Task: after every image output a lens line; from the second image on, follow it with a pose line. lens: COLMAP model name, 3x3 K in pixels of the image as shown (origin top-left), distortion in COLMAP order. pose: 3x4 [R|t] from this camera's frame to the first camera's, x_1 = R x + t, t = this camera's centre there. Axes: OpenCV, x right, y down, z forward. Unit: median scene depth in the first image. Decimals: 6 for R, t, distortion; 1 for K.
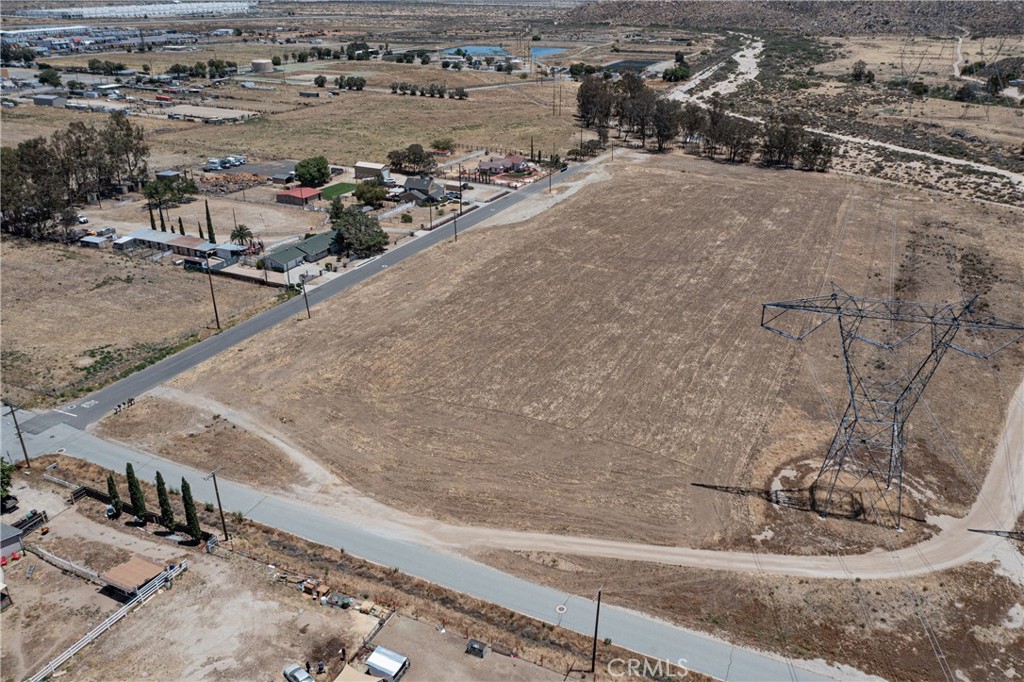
lens RADIAL K [[811.3, 0, 512.6], [0, 811.3, 337.3], [0, 0, 1]] dist [-0.023957, 0.009301]
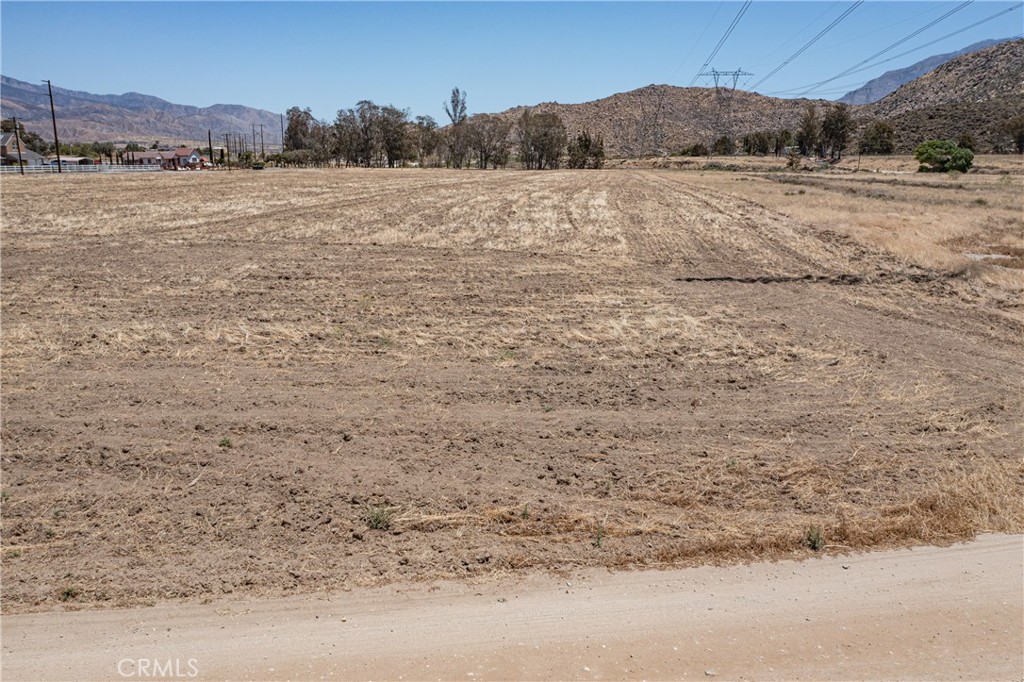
lens RADIAL K [[811.3, 0, 514.0], [0, 811.3, 337.1], [0, 0, 1]] dist [-0.023957, 0.009301]
pose [[0.947858, -0.070558, 0.310783, 0.114818], [0.126607, 0.978297, -0.164032, 0.203578], [-0.292464, 0.194827, 0.936220, 0.772959]]
